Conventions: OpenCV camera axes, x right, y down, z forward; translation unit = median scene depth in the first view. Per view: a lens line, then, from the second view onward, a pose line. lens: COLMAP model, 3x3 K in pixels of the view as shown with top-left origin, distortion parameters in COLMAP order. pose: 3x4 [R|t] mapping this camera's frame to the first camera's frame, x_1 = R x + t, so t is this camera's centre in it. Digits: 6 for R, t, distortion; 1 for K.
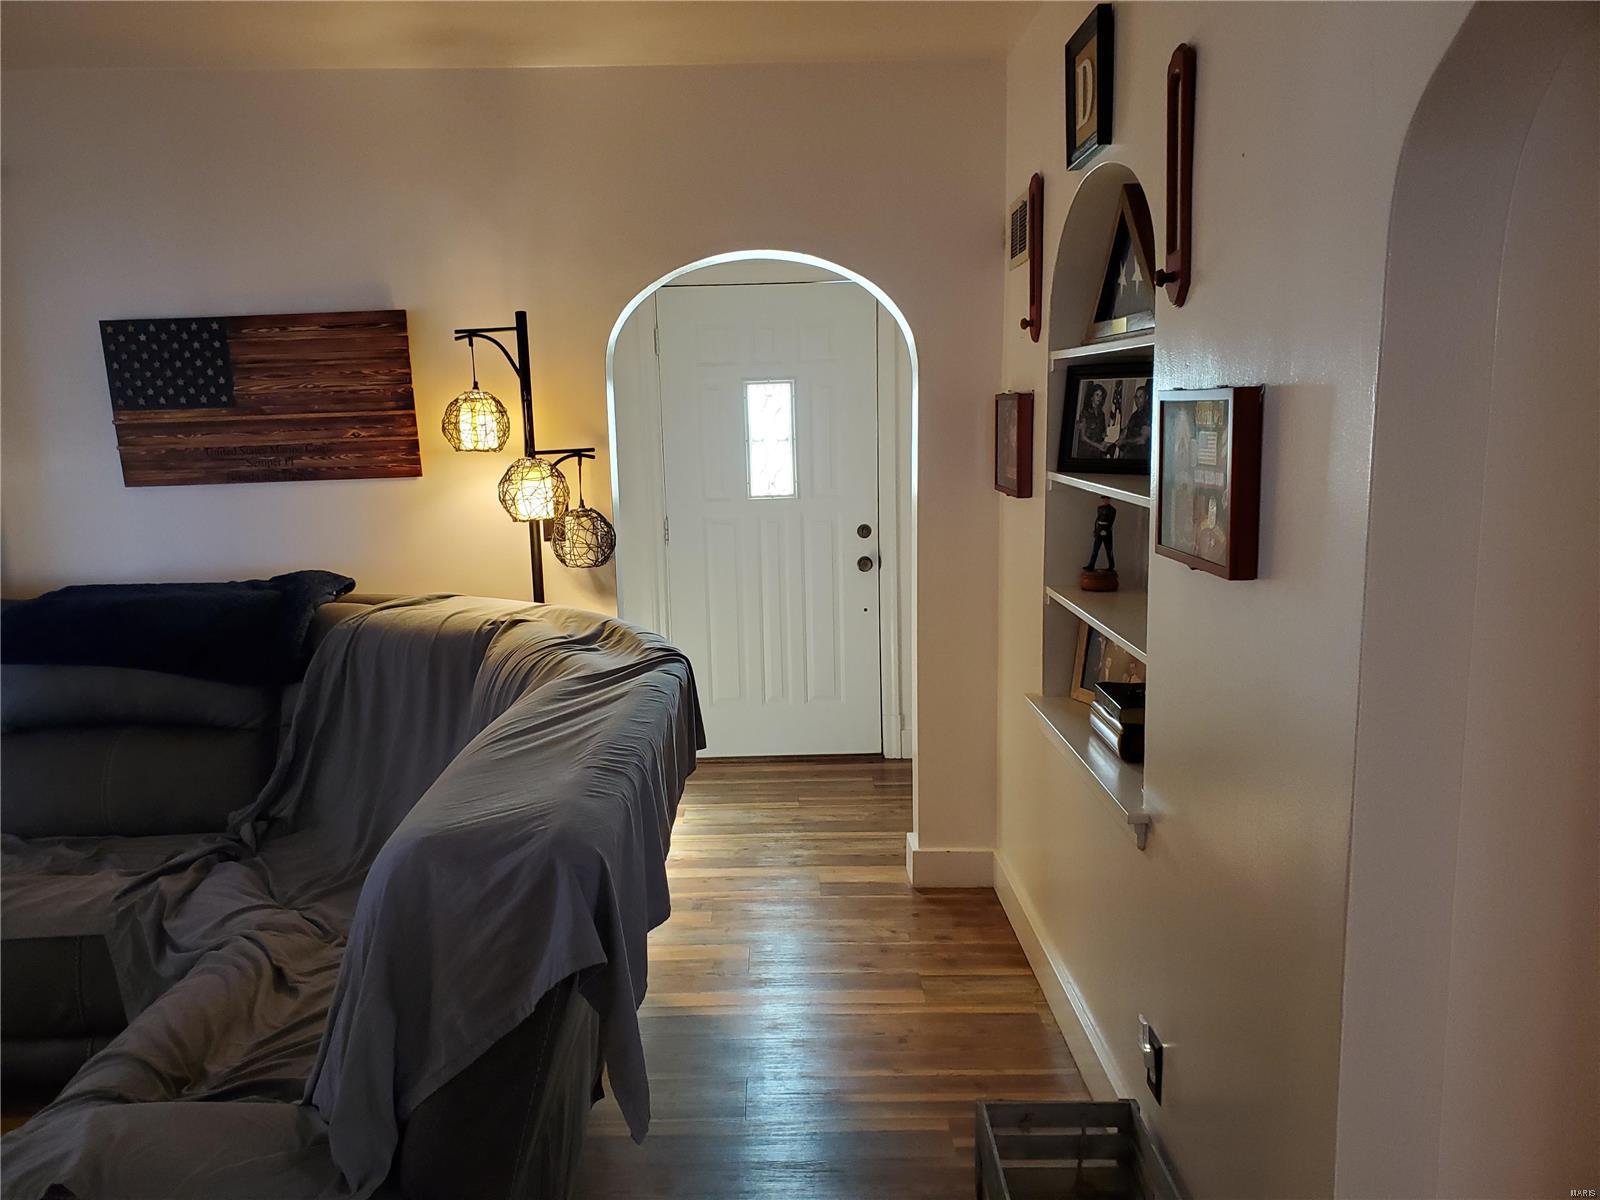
lens RADIAL K [[1241.0, 0, 760.6], [0, 1241.0, 618.5], [0, 0, 1]] dist [0.028904, -0.018418]
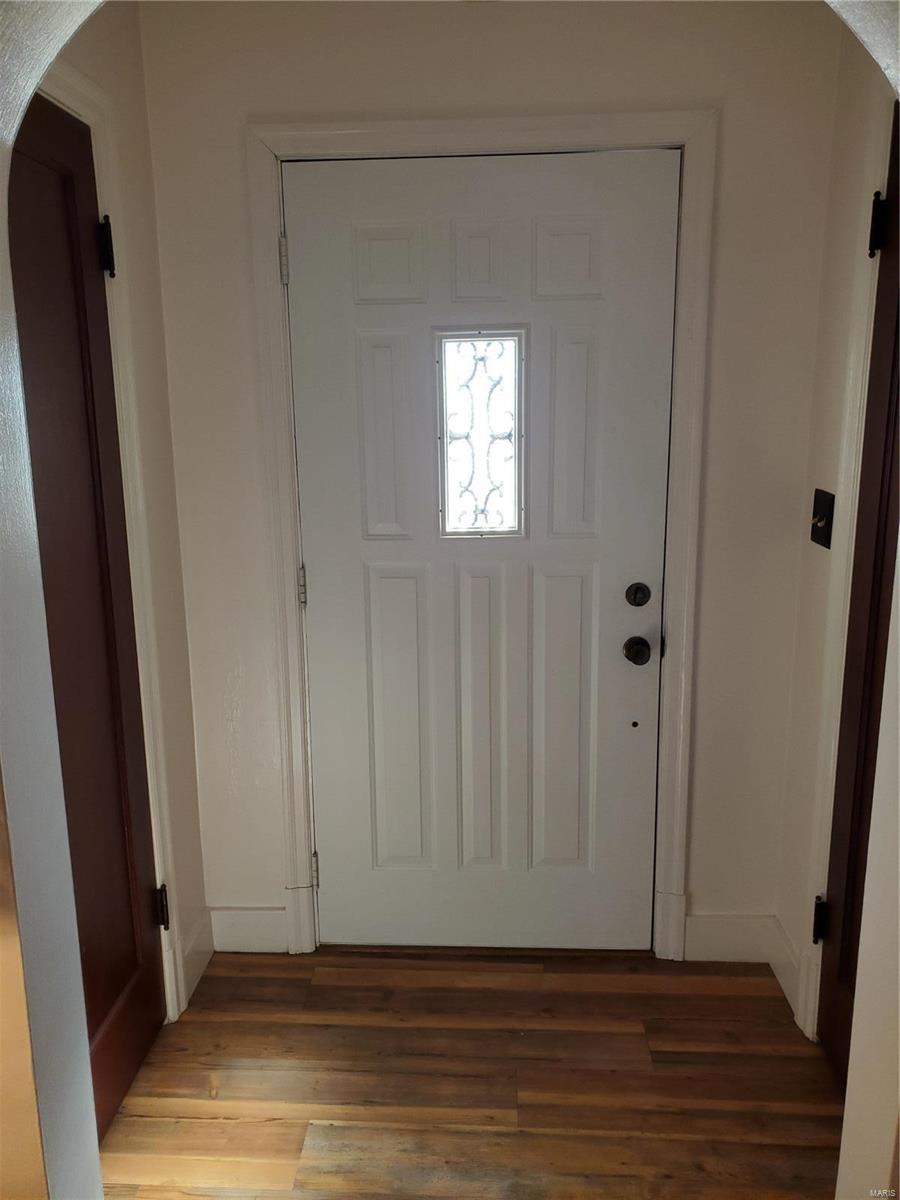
lens RADIAL K [[930.8, 0, 411.6], [0, 930.8, 608.0], [0, 0, 1]] dist [0.028904, -0.018418]
pose [[0.997296, 0.022845, -0.069849, 0.007954], [-0.019260, 0.998484, 0.051571, -0.084420], [0.070921, -0.050086, 0.996224, 0.553674]]
